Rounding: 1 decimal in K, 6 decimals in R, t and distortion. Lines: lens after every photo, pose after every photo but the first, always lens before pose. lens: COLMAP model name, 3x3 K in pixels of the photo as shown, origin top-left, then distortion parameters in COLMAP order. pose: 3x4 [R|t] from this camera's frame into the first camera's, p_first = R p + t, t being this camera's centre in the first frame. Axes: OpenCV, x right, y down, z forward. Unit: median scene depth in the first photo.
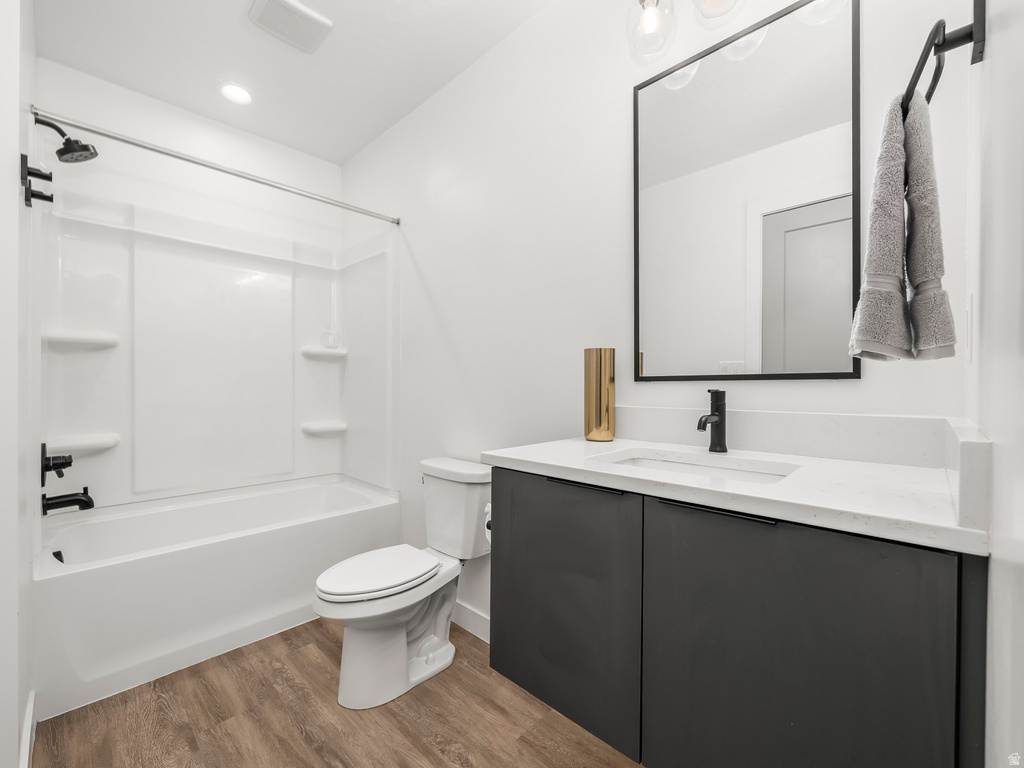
lens RADIAL K [[435.5, 0, 512.9], [0, 435.5, 387.7], [0, 0, 1]] dist [-0.001075, -0.000150]
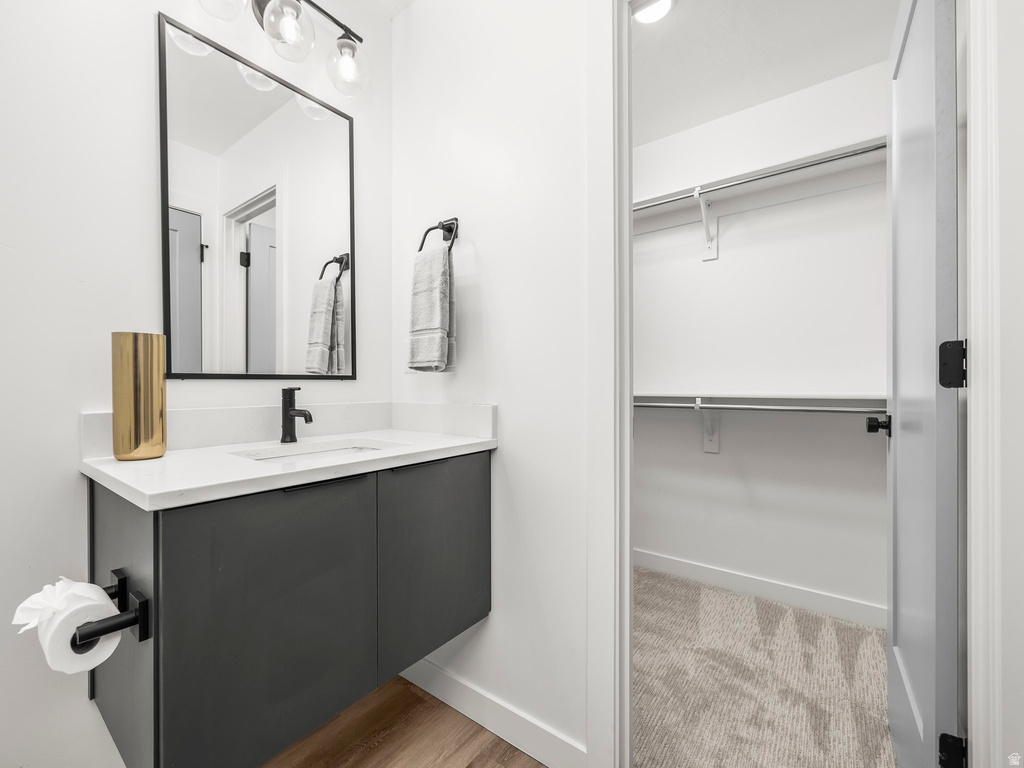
lens RADIAL K [[431.9, 0, 508.8], [0, 431.9, 383.2], [0, 0, 1]] dist [-0.000151, -0.000325]
pose [[-0.110984, 0.003603, 0.993816, -0.681657], [0.006952, 0.999972, -0.002849, 0.000152], [-0.993798, 0.006593, -0.111006, 0.532690]]
